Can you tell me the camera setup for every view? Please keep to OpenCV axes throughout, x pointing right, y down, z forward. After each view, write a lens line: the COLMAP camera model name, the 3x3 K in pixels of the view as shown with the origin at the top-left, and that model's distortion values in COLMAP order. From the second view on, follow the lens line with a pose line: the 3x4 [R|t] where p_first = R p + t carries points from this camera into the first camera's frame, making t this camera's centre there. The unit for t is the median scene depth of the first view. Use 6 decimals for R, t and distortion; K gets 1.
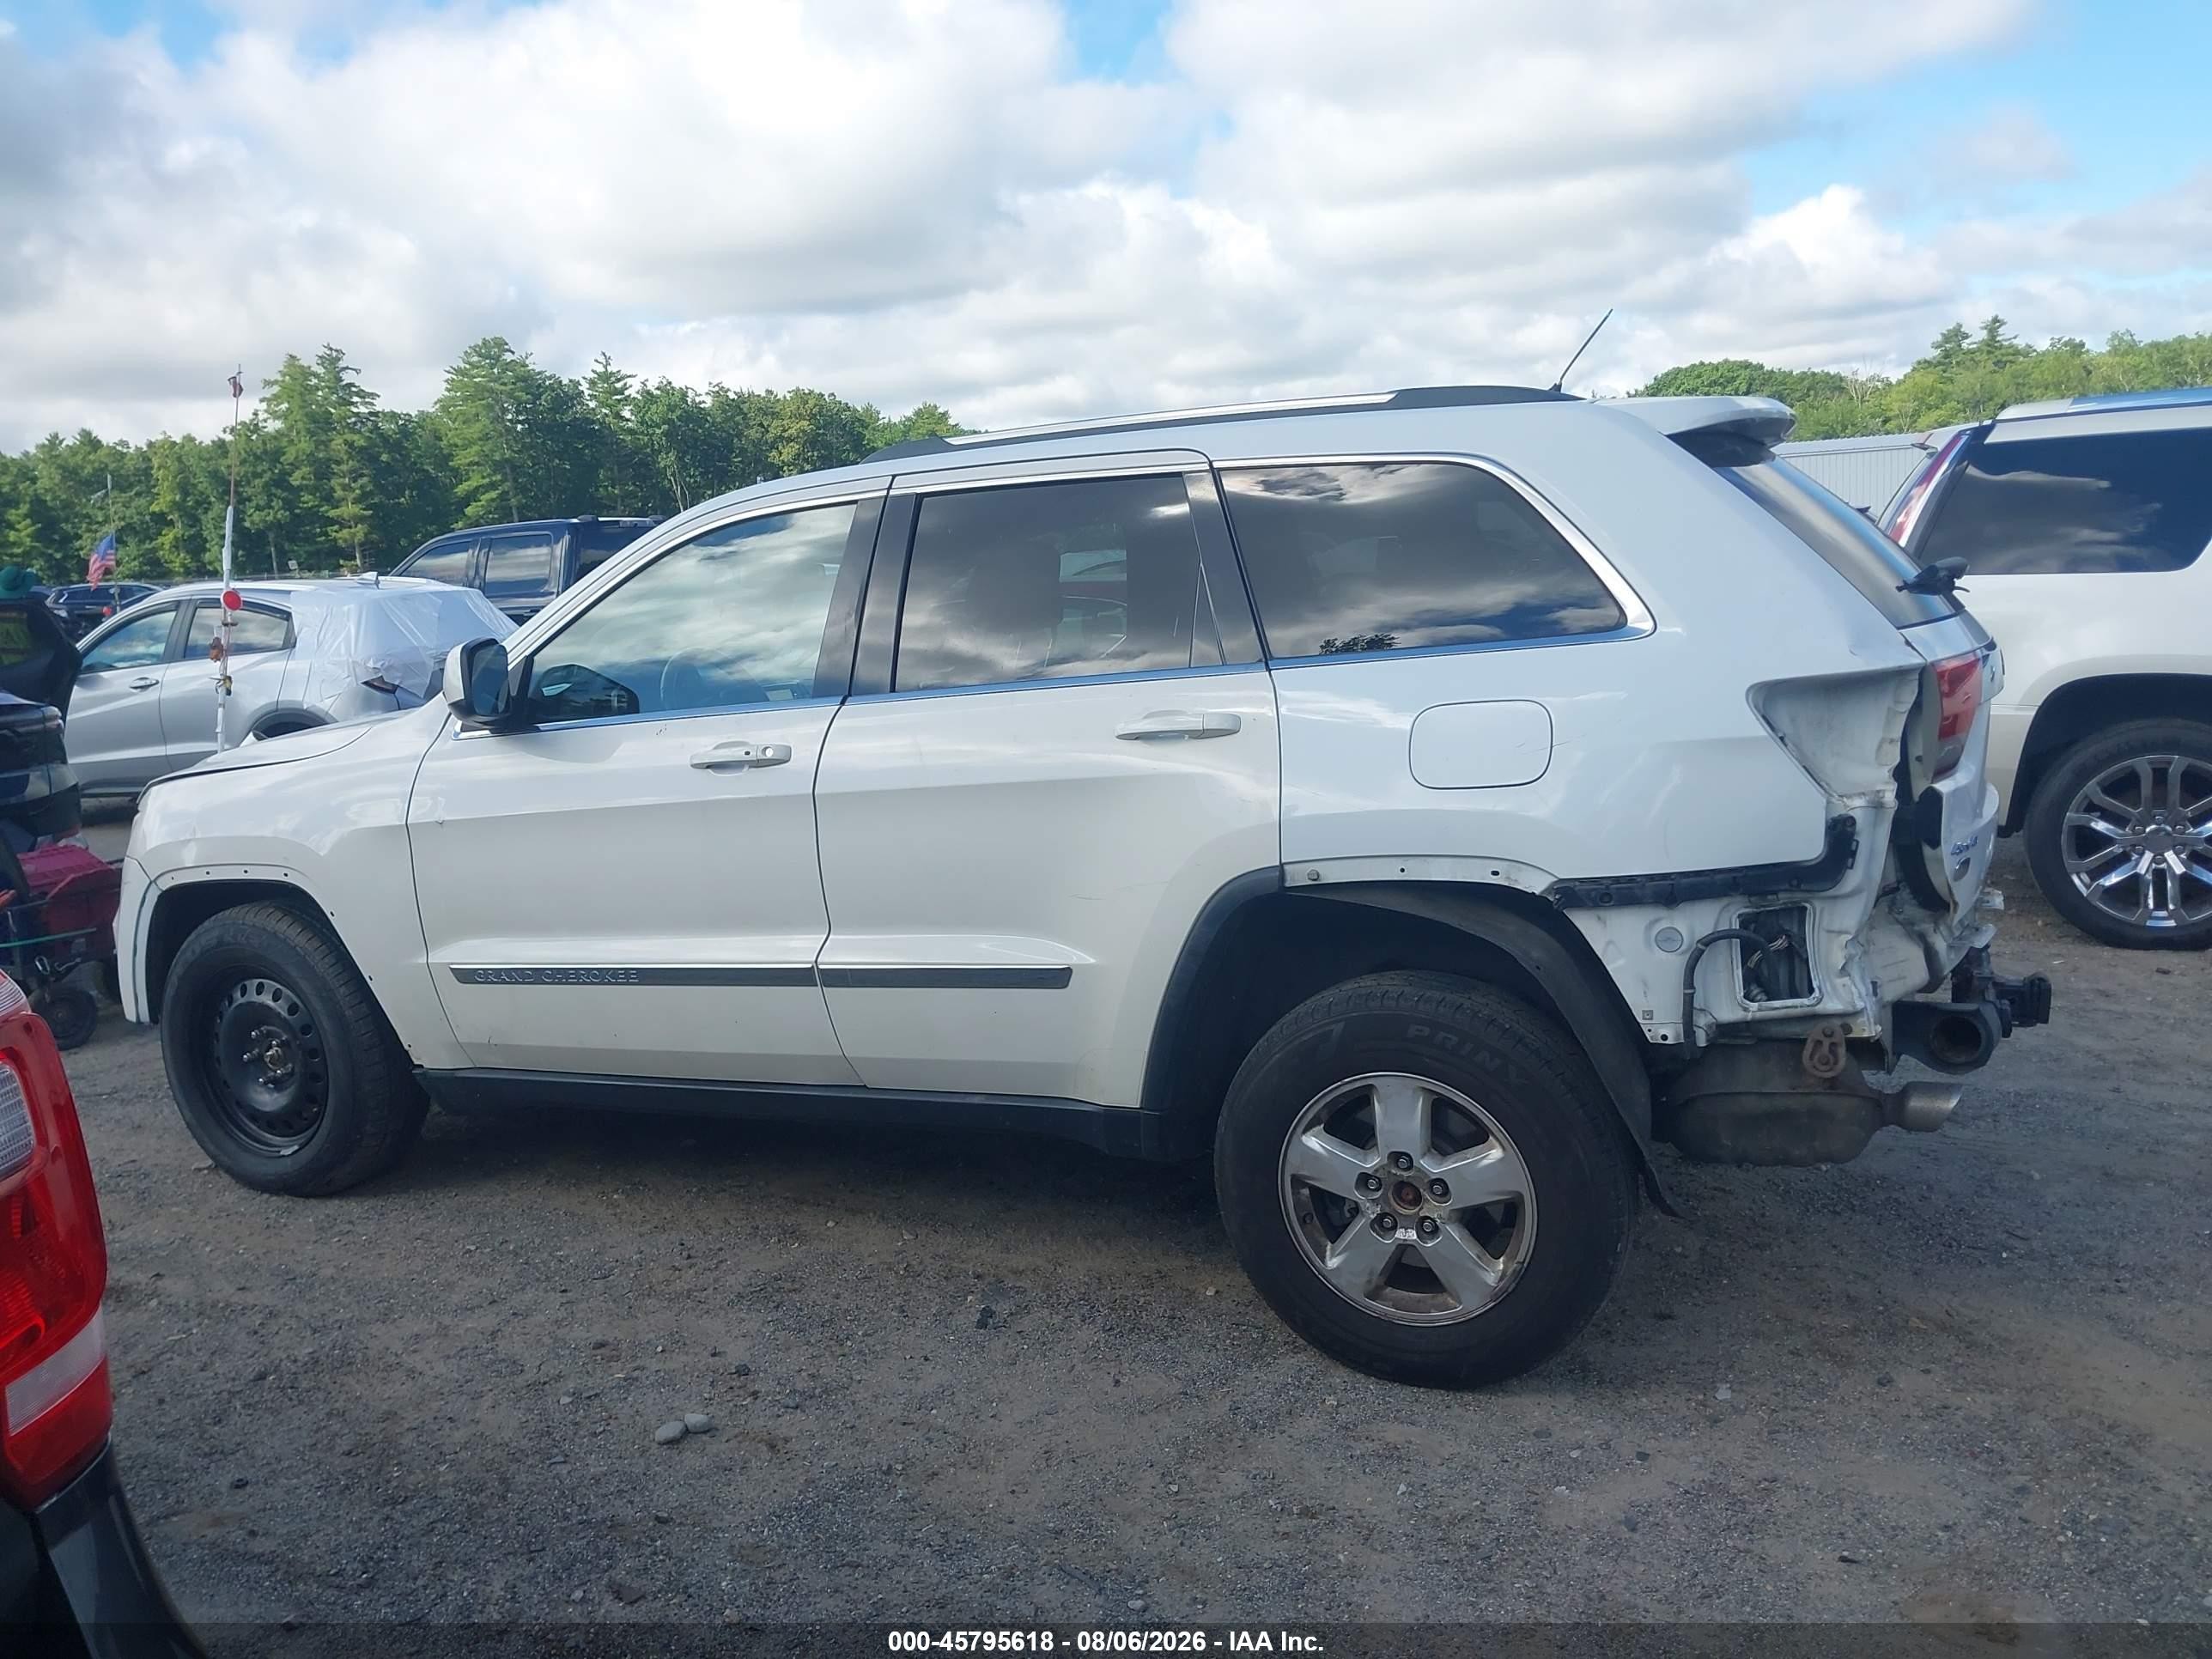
lens RADIAL K [[1778.2, 0, 1106.0], [0, 1778.2, 829.5], [0, 0, 1]] dist [-0.003112, 0.007856]
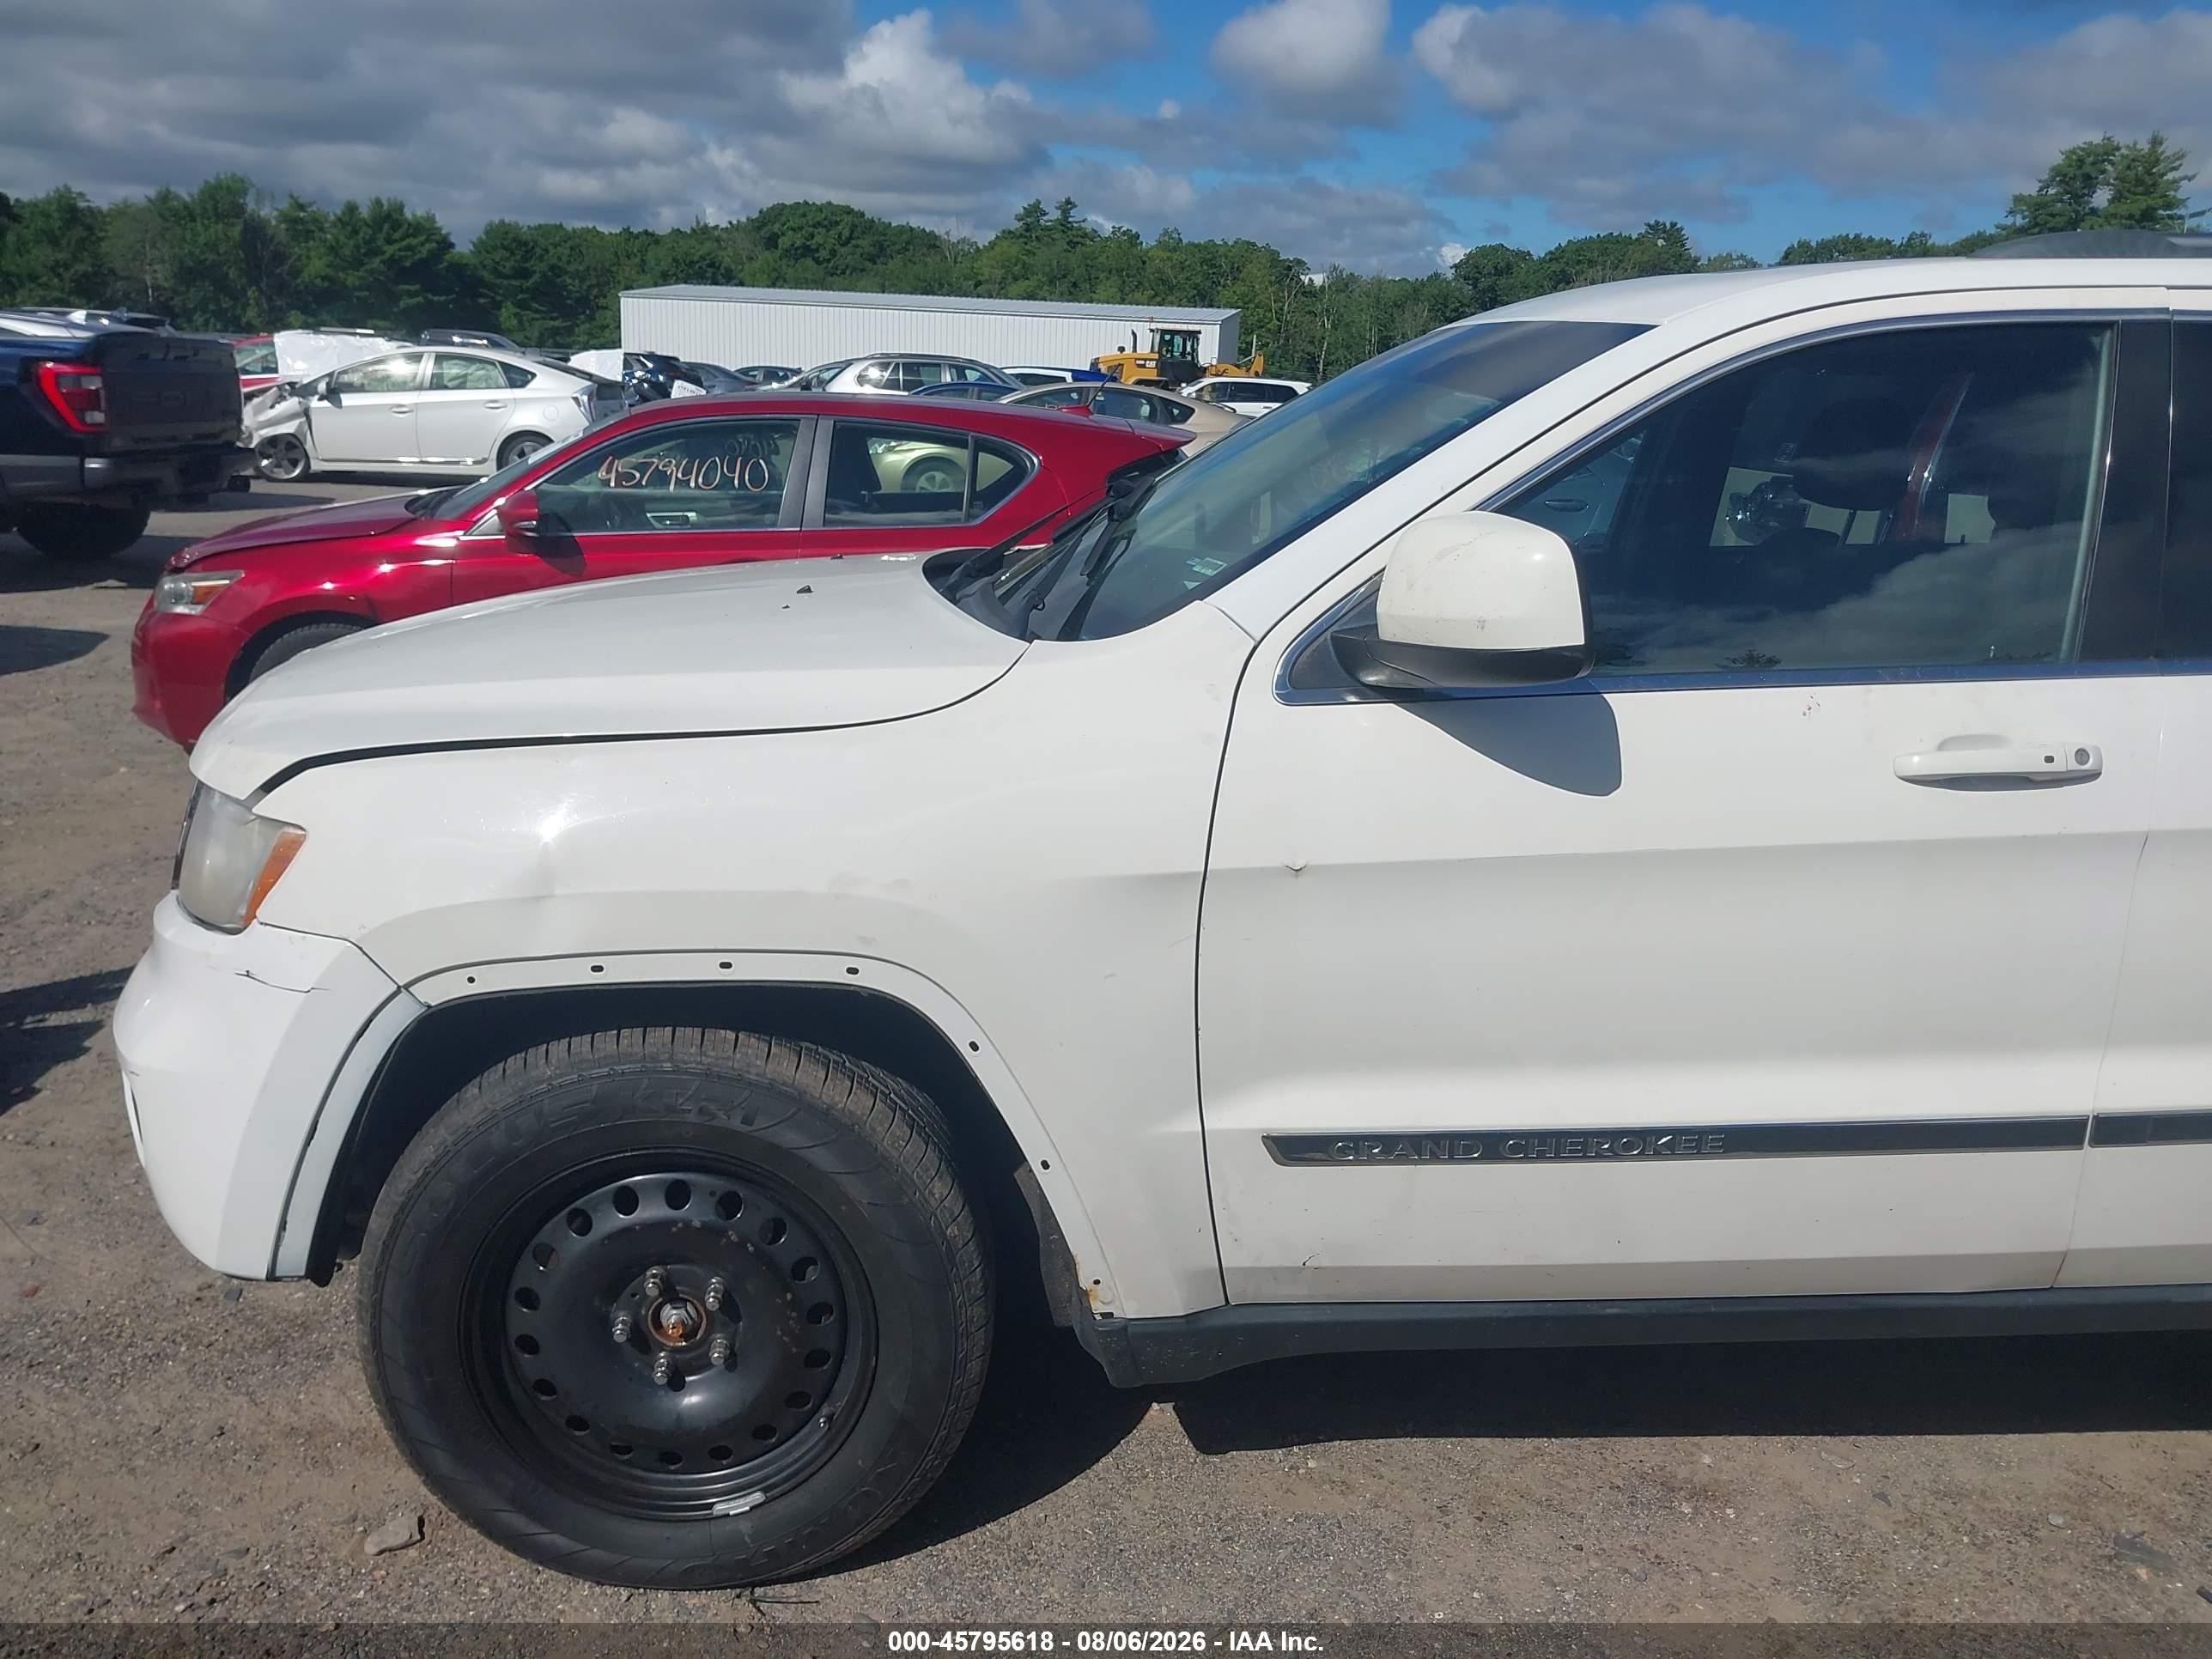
lens RADIAL K [[1754.0, 0, 1106.0], [0, 1754.0, 829.5], [0, 0, 1]] dist [-0.003686, 0.001884]
pose [[0.860740, -0.033948, 0.507912, -0.672473], [-0.015490, 0.995565, 0.092792, -0.061132], [-0.508810, -0.087738, 0.856396, 0.587506]]
